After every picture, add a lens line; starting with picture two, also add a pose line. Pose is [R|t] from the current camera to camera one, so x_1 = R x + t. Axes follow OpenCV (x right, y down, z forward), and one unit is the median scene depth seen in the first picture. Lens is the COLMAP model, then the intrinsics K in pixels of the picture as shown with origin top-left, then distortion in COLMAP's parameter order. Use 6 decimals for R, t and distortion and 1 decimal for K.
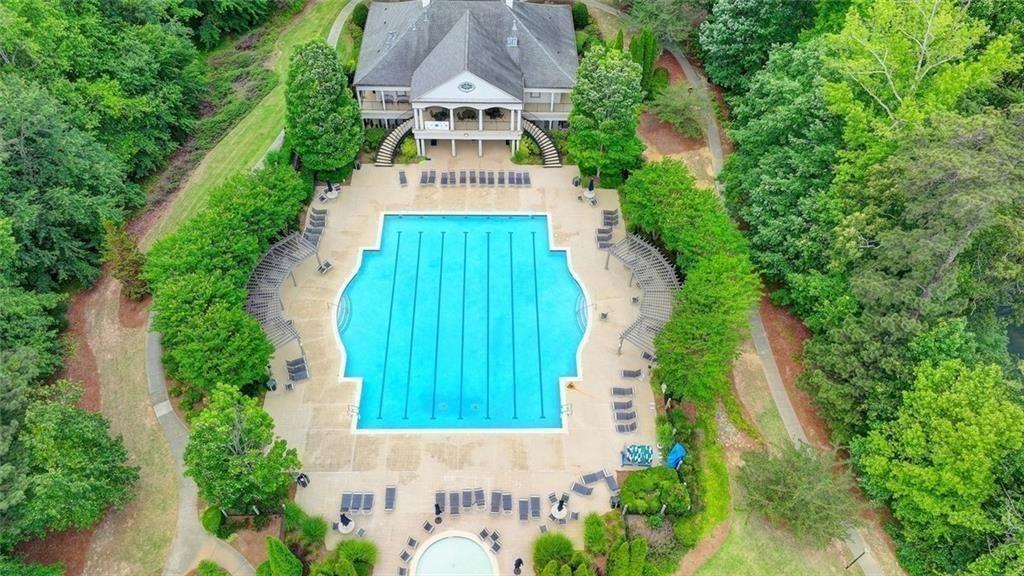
lens RADIAL K [[713.2, 0, 512.0], [0, 713.2, 288.0], [0, 0, 1]] dist [0.039887, 0.001910]
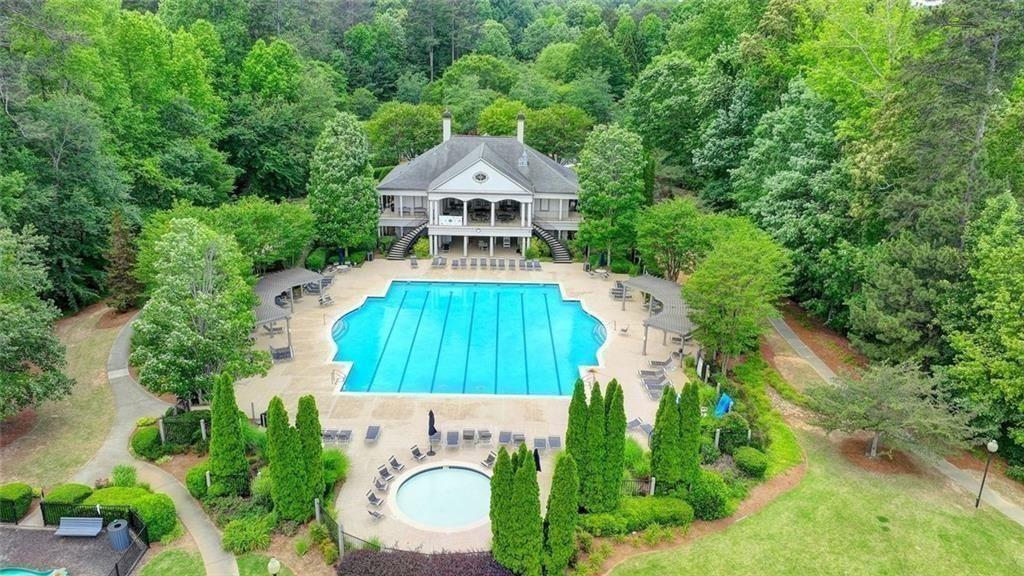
lens RADIAL K [[713.2, 0, 512.0], [0, 713.2, 288.0], [0, 0, 1]] dist [0.039887, 0.001910]
pose [[0.999932, -0.000141, -0.011645, -0.003666], [-0.005949, 0.853460, -0.521124, 0.406187], [0.010012, 0.521158, 0.853402, 0.168562]]
